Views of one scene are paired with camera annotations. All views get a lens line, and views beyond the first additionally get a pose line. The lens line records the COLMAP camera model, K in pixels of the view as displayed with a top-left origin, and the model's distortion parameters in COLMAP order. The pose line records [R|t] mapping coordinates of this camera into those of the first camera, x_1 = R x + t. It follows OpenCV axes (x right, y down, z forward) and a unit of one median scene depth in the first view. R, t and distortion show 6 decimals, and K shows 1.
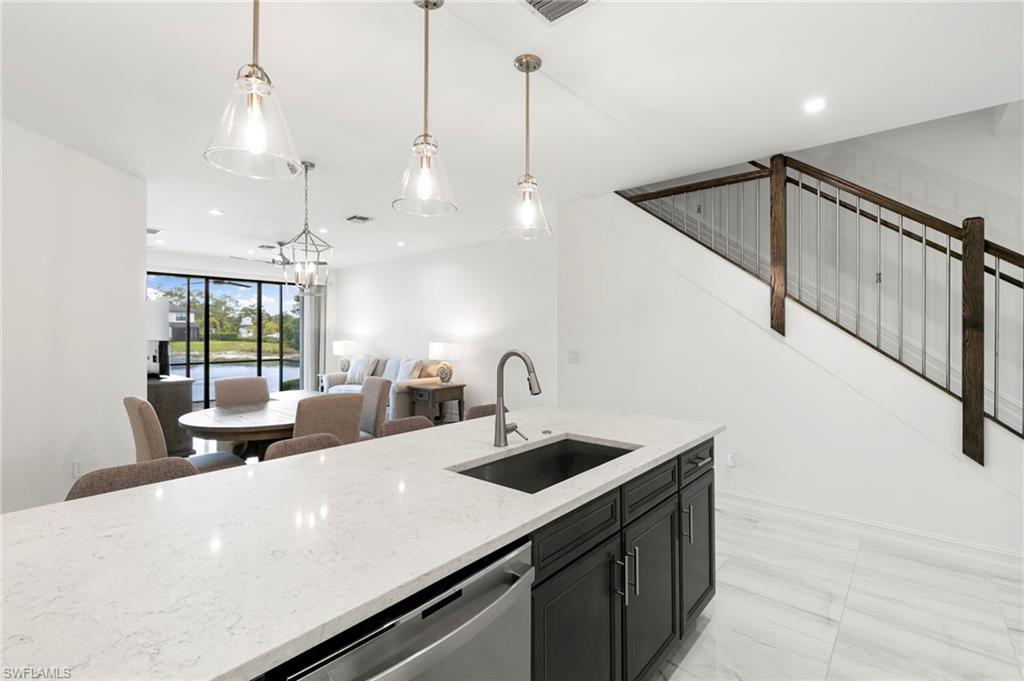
lens RADIAL K [[463.2, 0, 509.2], [0, 463.2, 331.6], [0, 0, 1]] dist [0.001793, 0.000457]
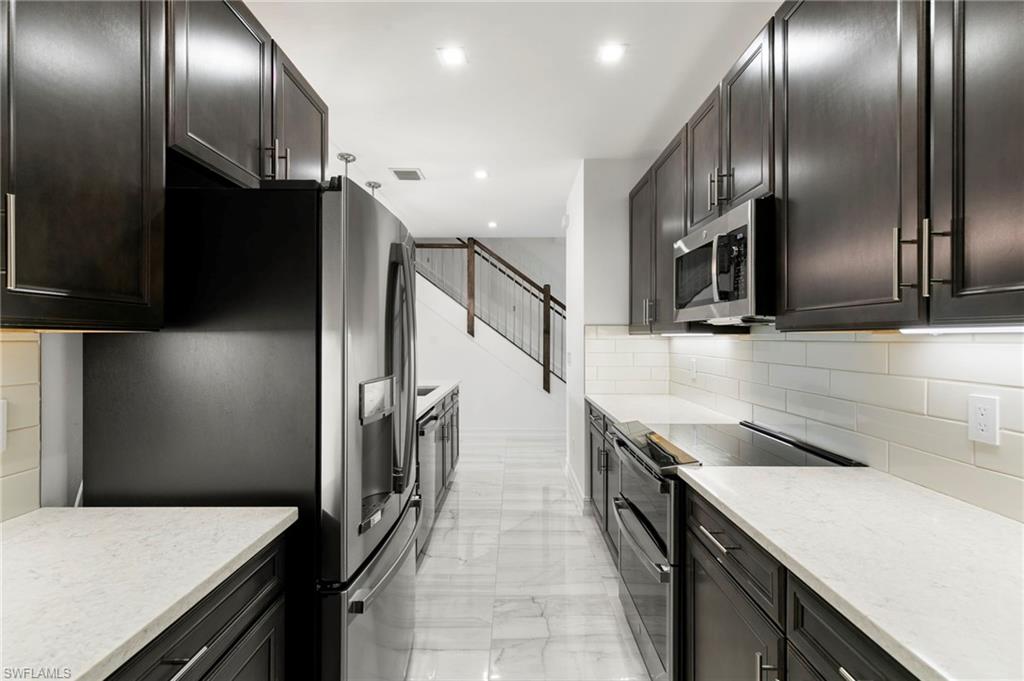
lens RADIAL K [[460.0, 0, 515.5], [0, 460.0, 337.7], [0, 0, 1]] dist [0.002379, 0.000439]
pose [[0.754182, 0.000865, 0.656665, -0.486549], [-0.003599, 0.999990, 0.002816, 0.005494], [-0.656656, -0.004487, 0.754177, -0.489461]]
